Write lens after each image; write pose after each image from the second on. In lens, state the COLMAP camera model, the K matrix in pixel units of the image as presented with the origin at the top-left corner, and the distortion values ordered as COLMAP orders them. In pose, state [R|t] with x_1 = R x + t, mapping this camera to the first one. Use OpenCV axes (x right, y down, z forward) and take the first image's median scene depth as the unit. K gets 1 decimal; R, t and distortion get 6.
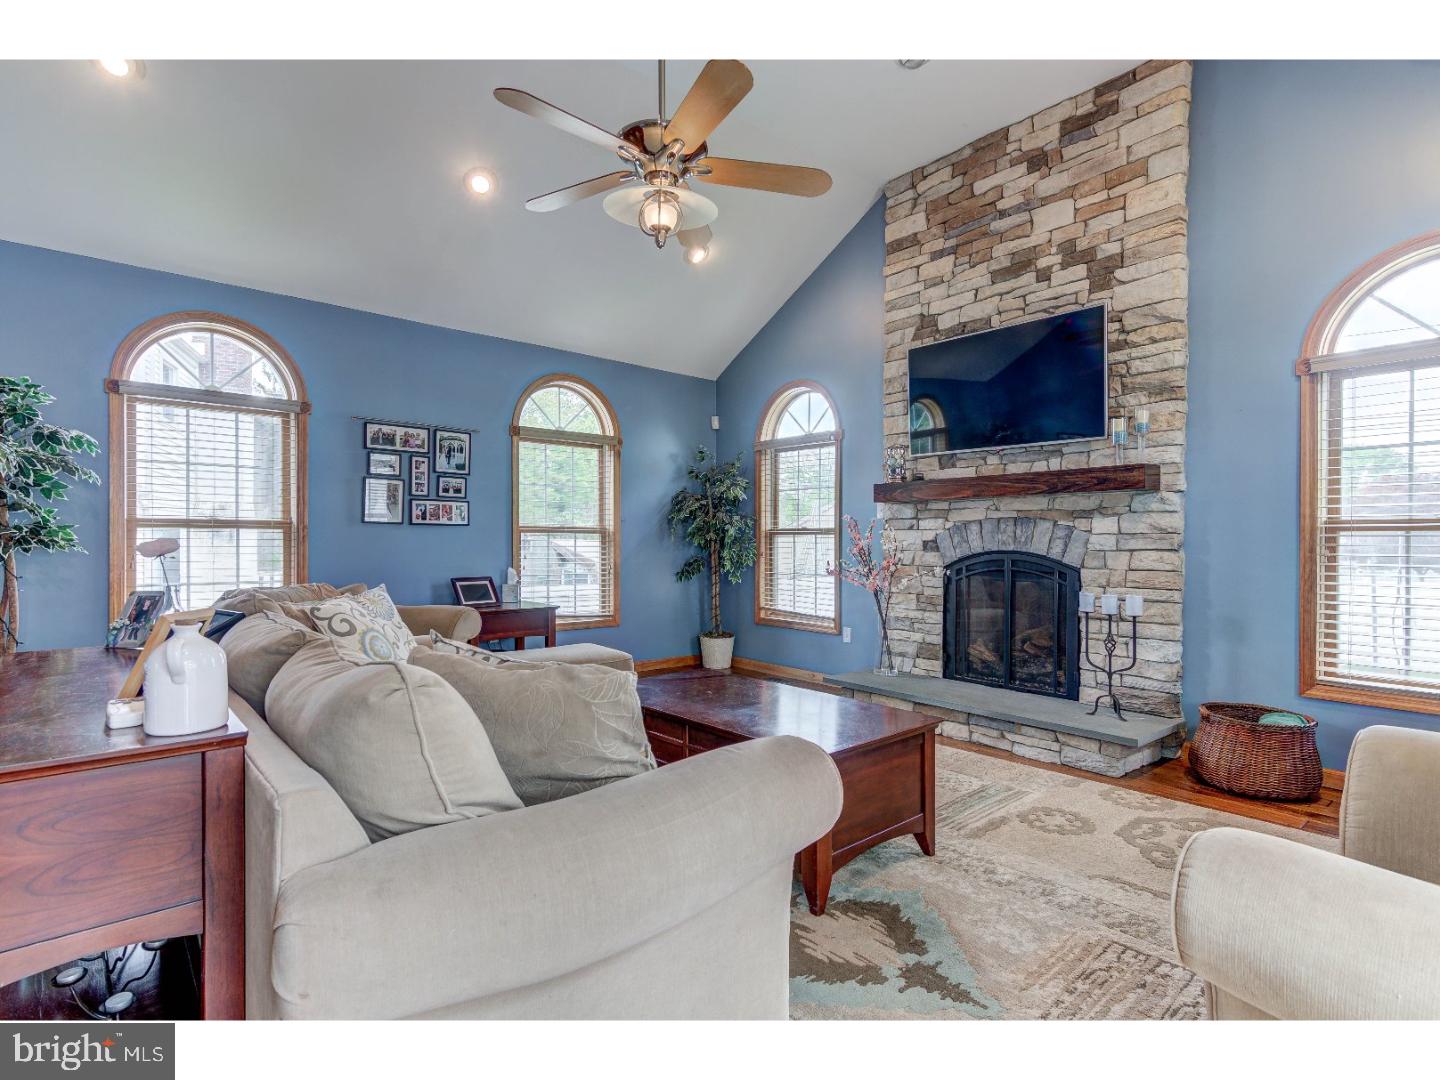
lens RADIAL K [[727.2, 0, 720.8], [0, 727.2, 544.9], [0, 0, 1]] dist [0.019946, -0.001177]
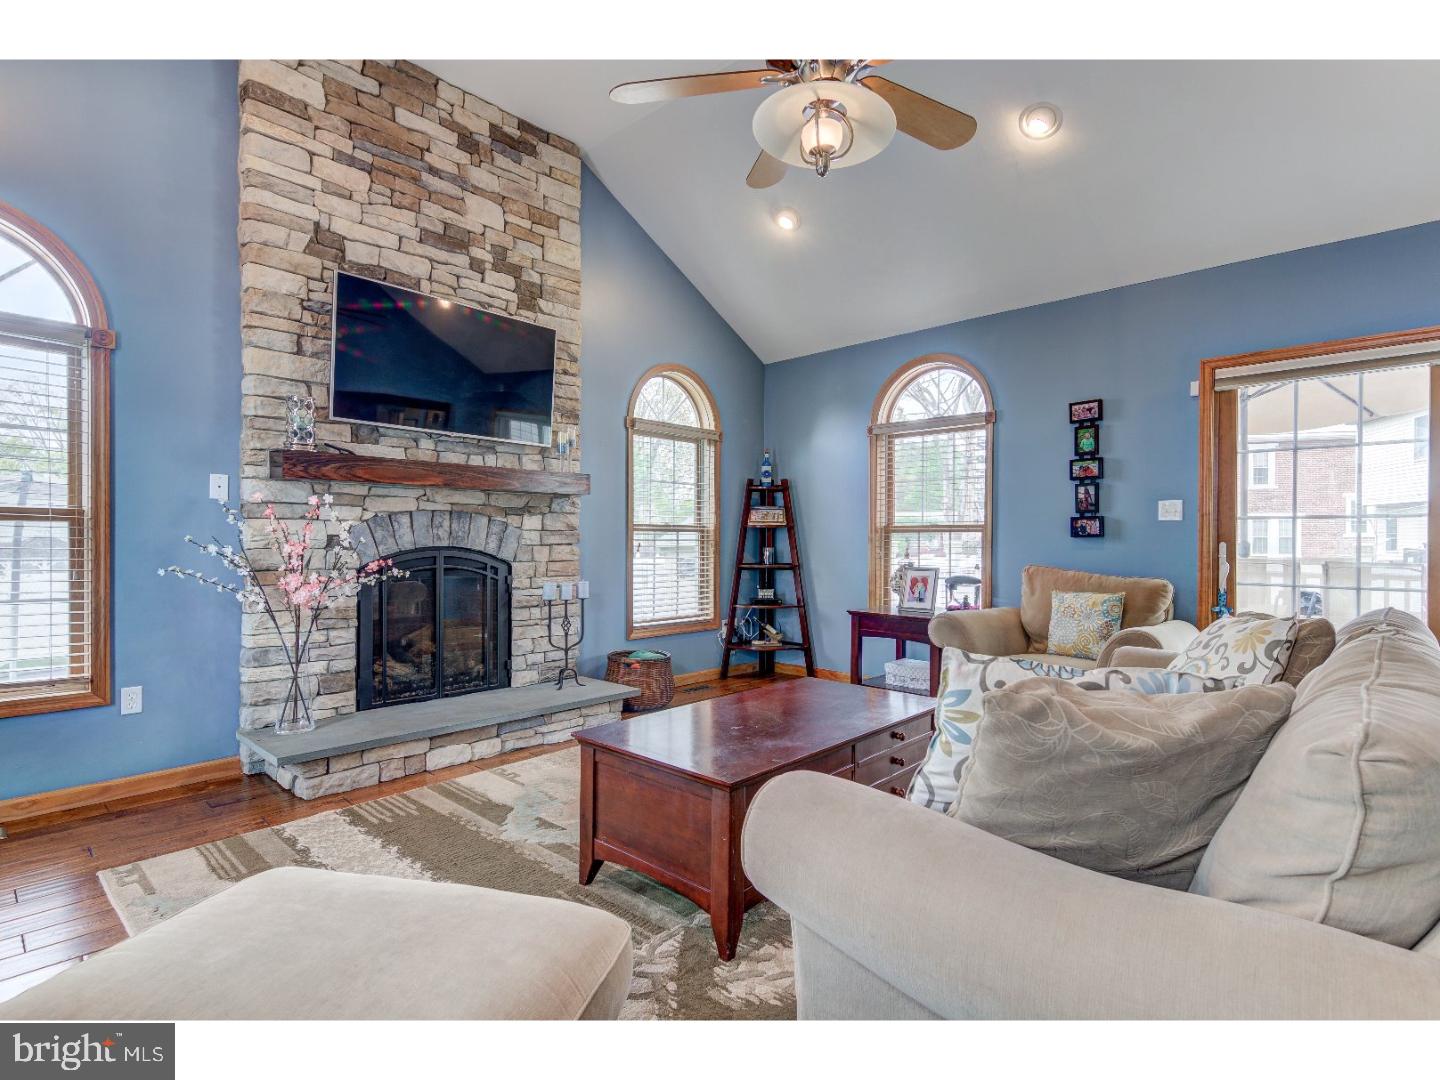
lens RADIAL K [[727.2, 0, 722.3], [0, 727.2, 543.0], [0, 0, 1]] dist [0.019946, -0.001177]
pose [[-0.115326, -0.009845, 0.993279, -0.570967], [-0.002395, 0.999951, 0.009633, -0.006604], [-0.993325, -0.001268, -0.115344, 0.779429]]
